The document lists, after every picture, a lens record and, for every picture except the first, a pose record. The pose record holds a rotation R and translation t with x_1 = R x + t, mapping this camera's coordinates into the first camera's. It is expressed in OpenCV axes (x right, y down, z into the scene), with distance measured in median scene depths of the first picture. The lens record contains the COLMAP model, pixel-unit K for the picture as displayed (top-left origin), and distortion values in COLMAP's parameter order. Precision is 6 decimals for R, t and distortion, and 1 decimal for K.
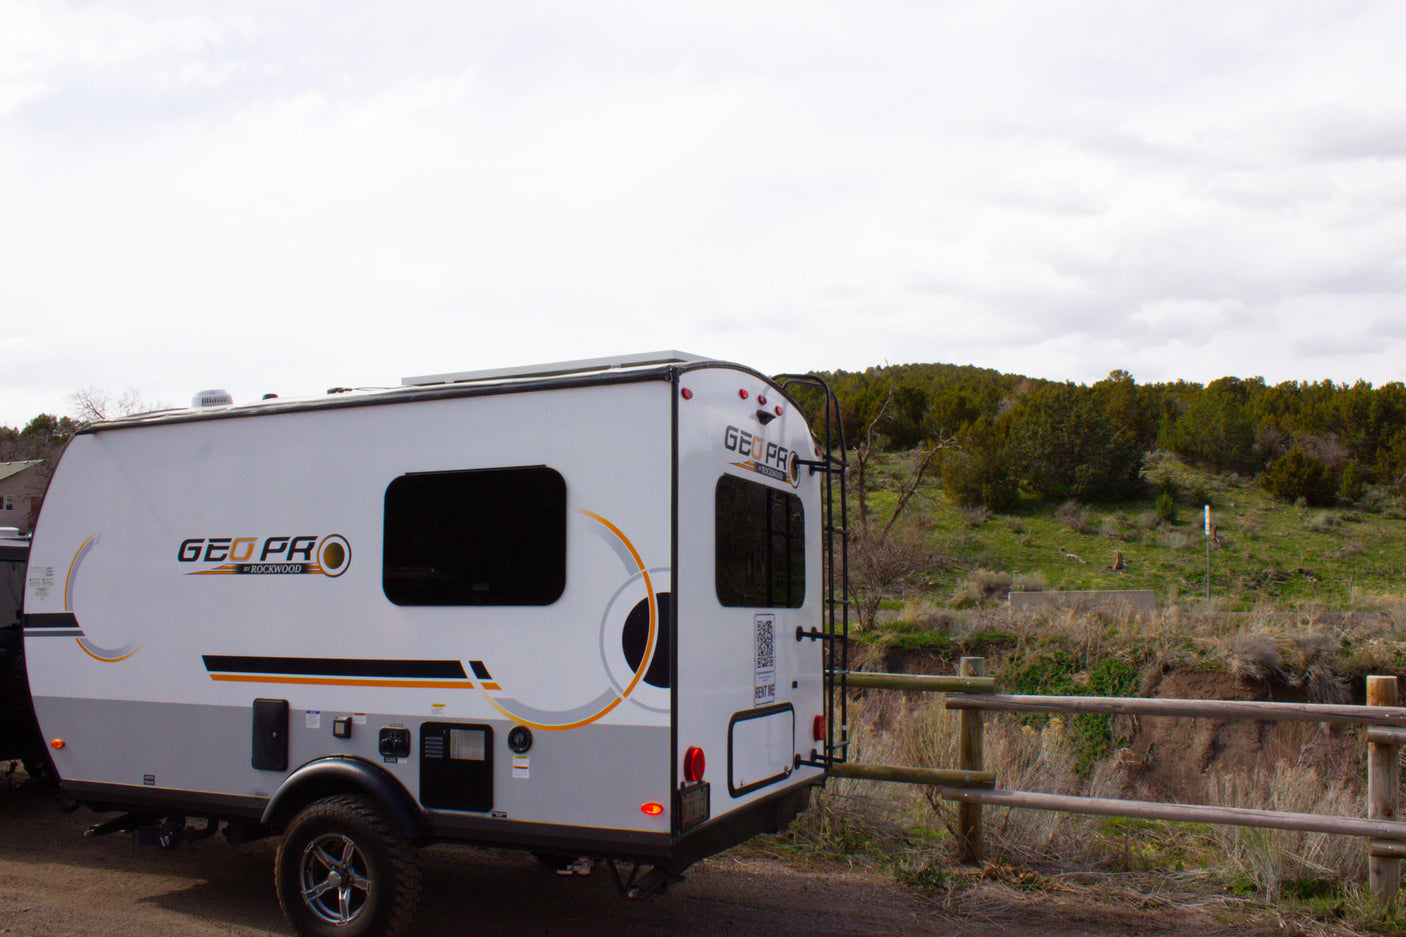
lens RADIAL K [[1163.5, 0, 703.0], [0, 1163.5, 468.5], [0, 0, 1]] dist [-0.166794, 0.158519]
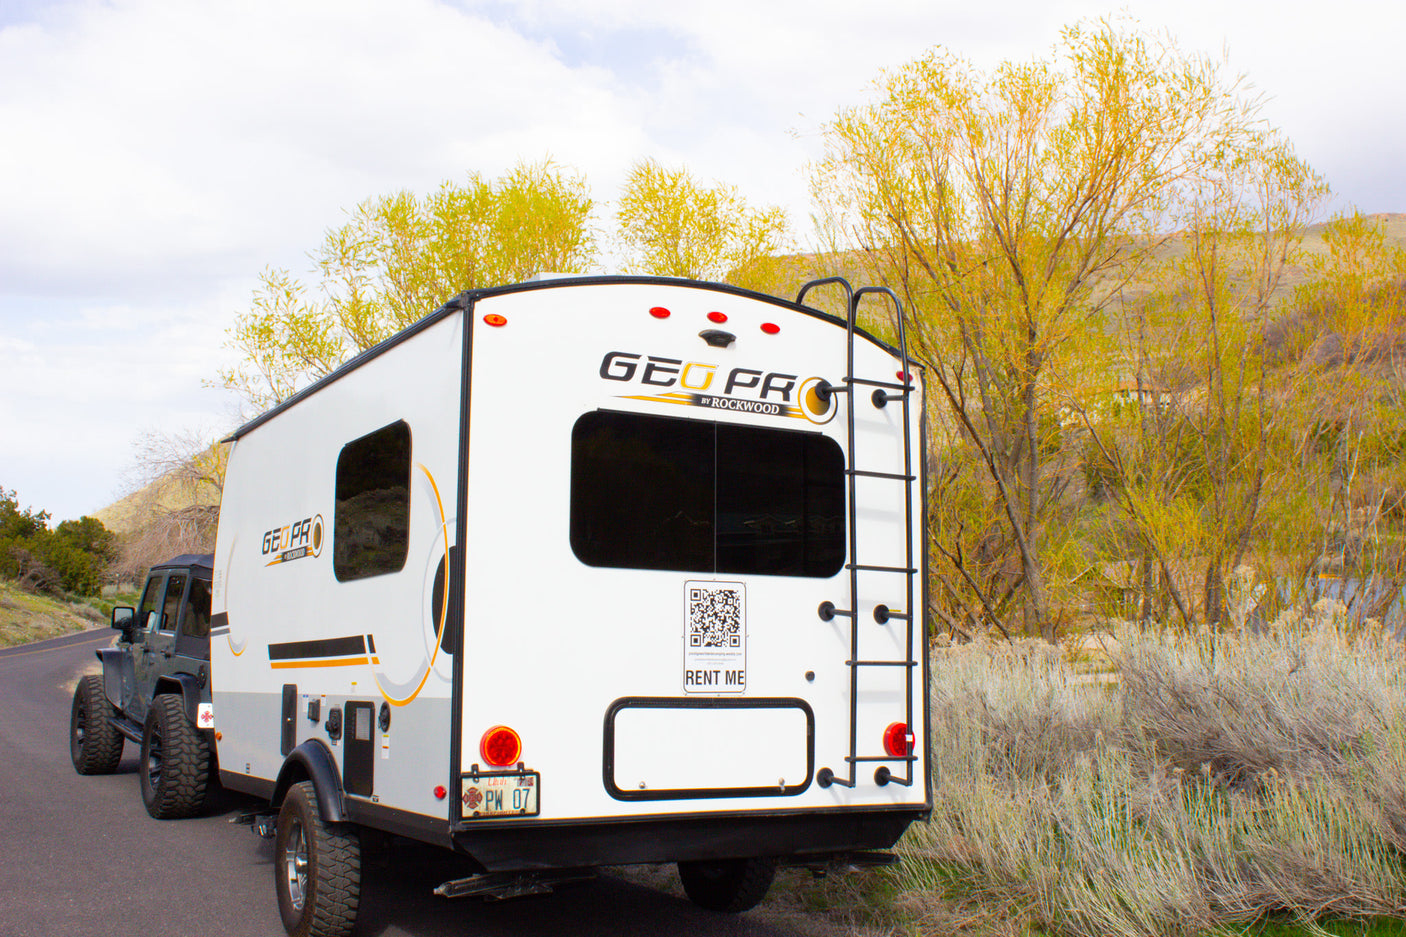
lens RADIAL K [[1469.8, 0, 723.4], [0, 1469.8, 472.0], [0, 0, 1]] dist [-0.082923, 0.011293]
pose [[0.803280, -0.081882, -0.589946, 0.691057], [0.071918, 0.996592, -0.040399, 0.095810], [0.591244, -0.009976, 0.806431, 0.193629]]
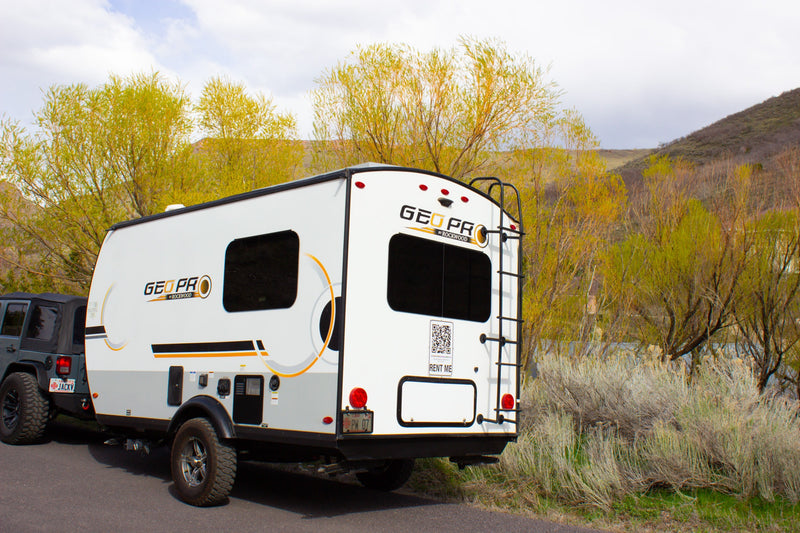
lens RADIAL K [[836.3, 0, 411.6], [0, 836.3, 268.5], [0, 0, 1]] dist [-0.082923, 0.011293]
pose [[0.935886, -0.023006, -0.351552, 0.448271], [0.013617, 0.999482, -0.029156, 0.088841], [0.352040, 0.022499, 0.935714, -0.125887]]
